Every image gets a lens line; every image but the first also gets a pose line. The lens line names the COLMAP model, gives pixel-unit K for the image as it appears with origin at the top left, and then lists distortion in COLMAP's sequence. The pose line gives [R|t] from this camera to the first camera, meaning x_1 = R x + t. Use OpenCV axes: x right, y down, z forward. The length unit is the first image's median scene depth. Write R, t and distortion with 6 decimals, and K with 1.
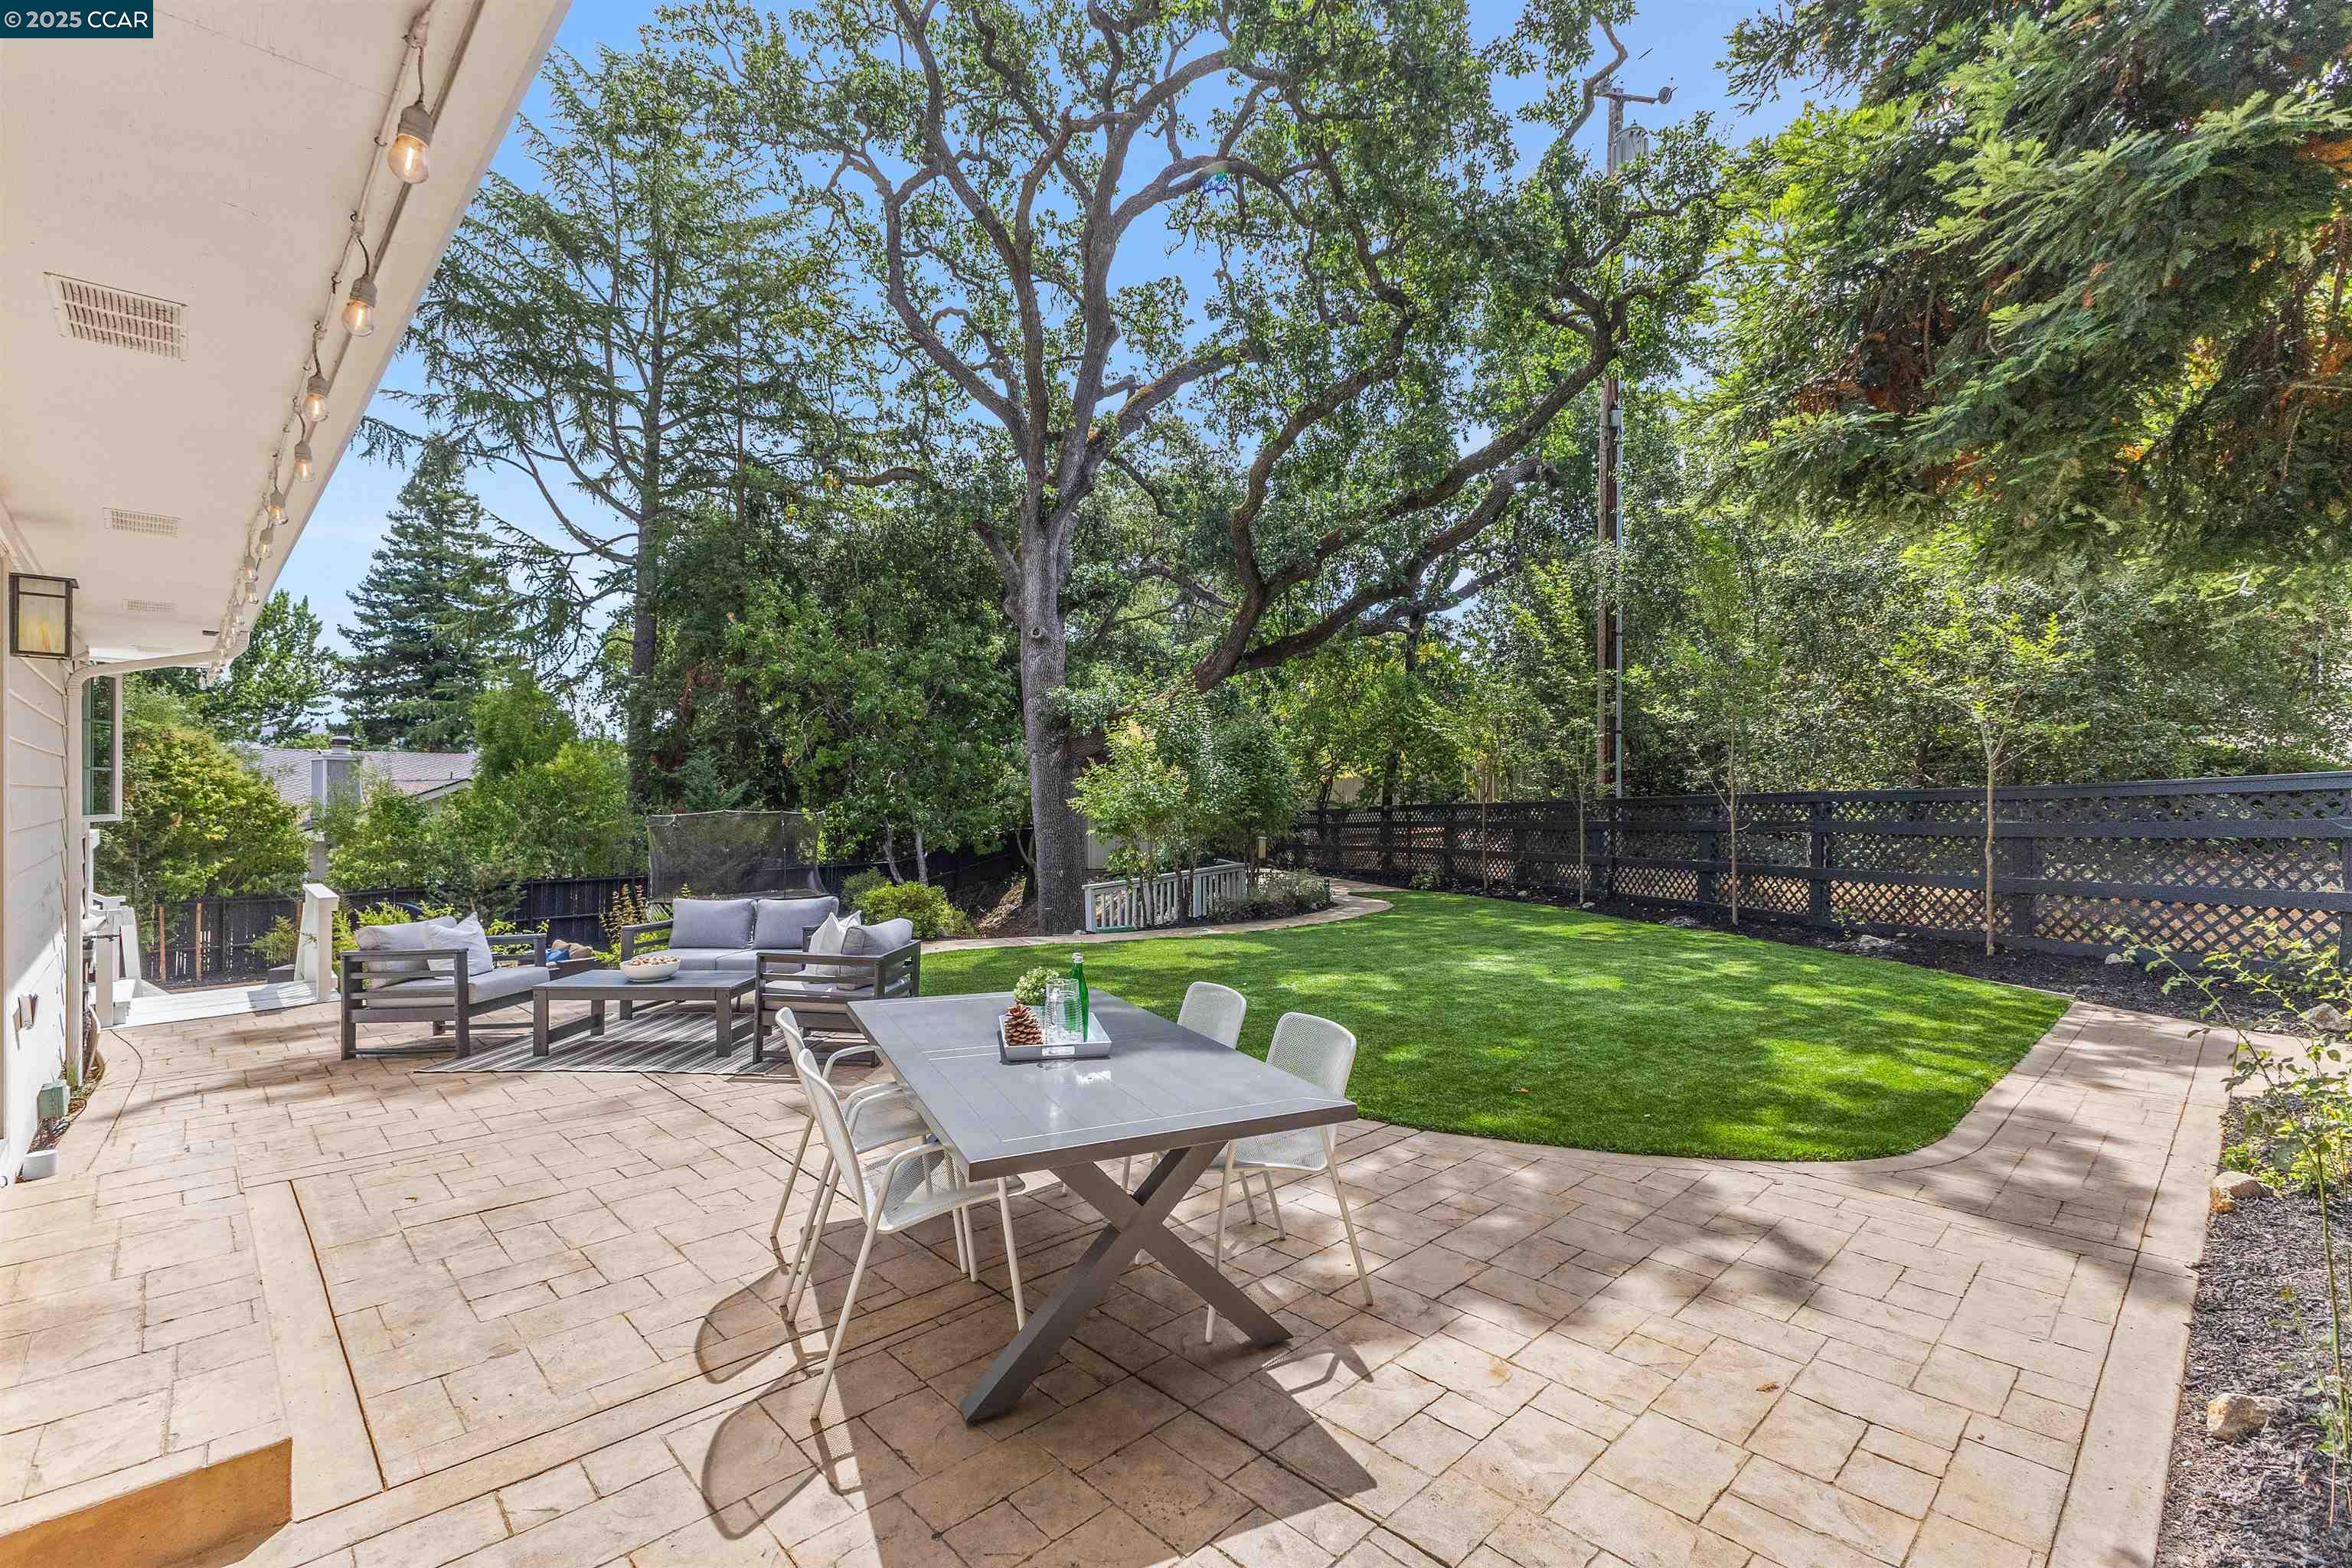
lens RADIAL K [[997.0, 0, 1176.0], [0, 997.0, 784.0], [0, 0, 1]] dist [-0.068381, -0.000161]
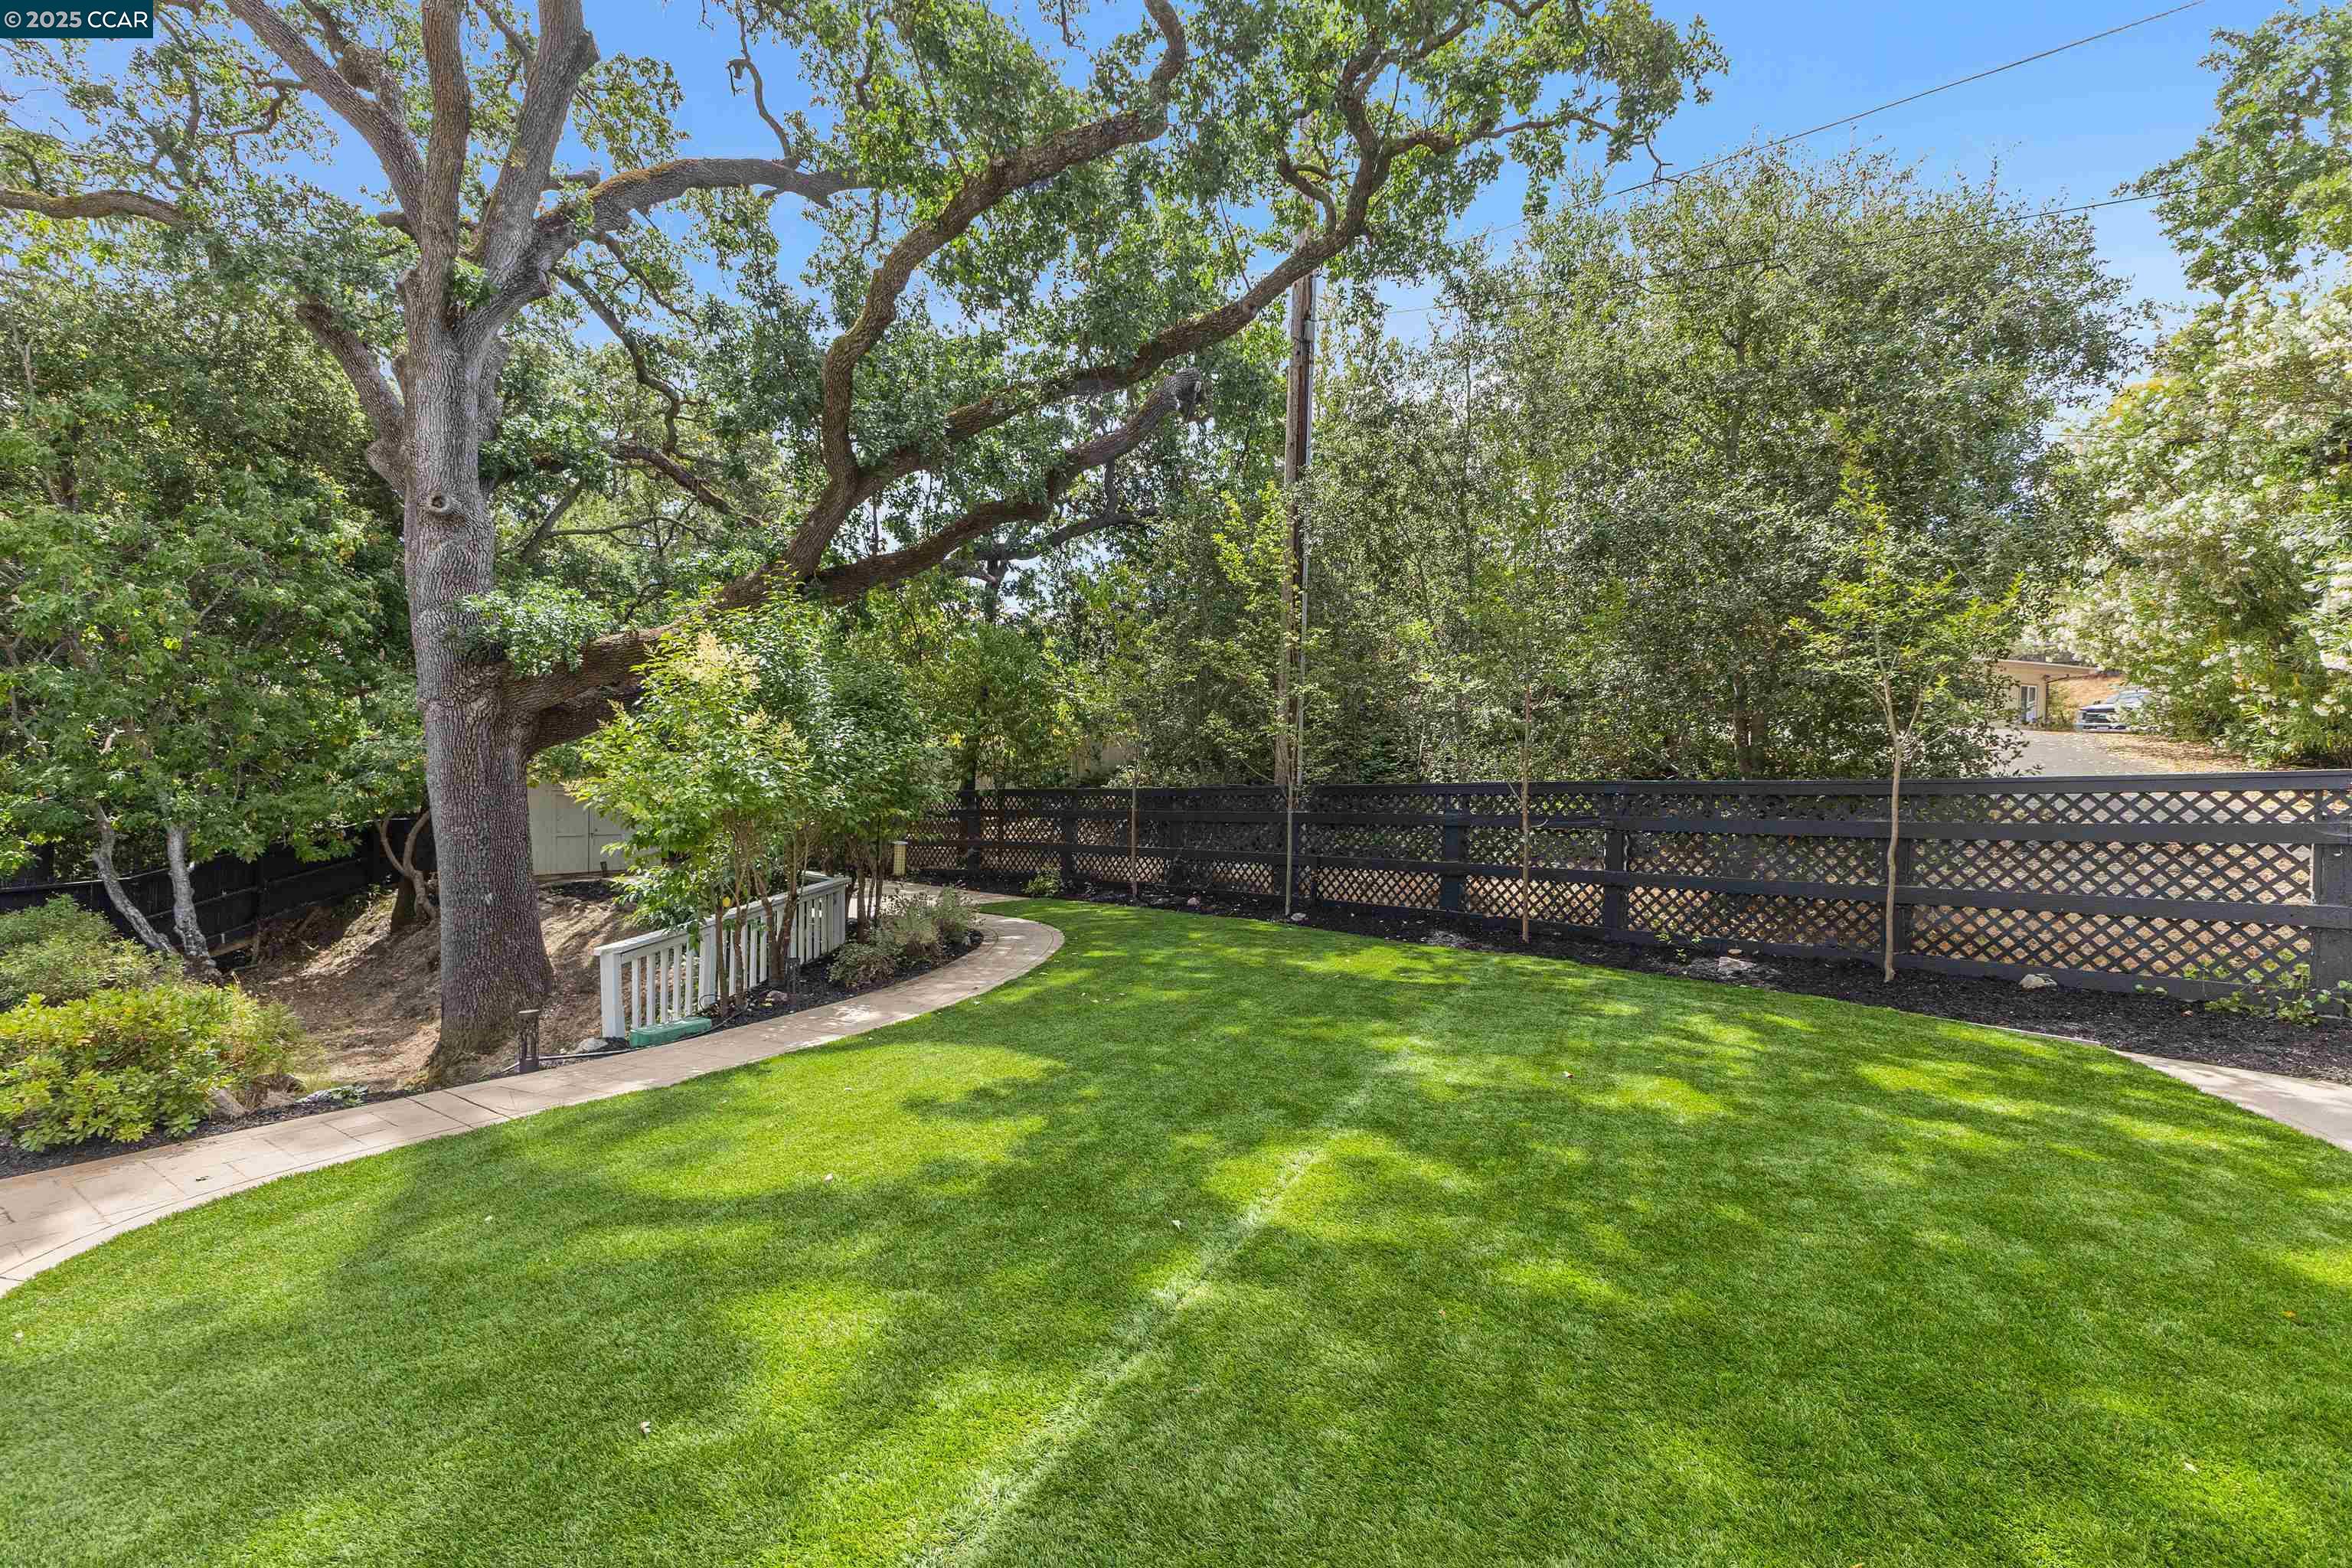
lens RADIAL K [[1017.8, 0, 1206.5], [0, 1017.8, 777.8], [0, 0, 1]] dist [0.001610, -0.000182]
pose [[0.861873, 0.010499, 0.507015, -0.045961], [-0.017173, 0.999816, 0.008489, 0.001869], [-0.506833, -0.016024, 0.861895, 0.205046]]
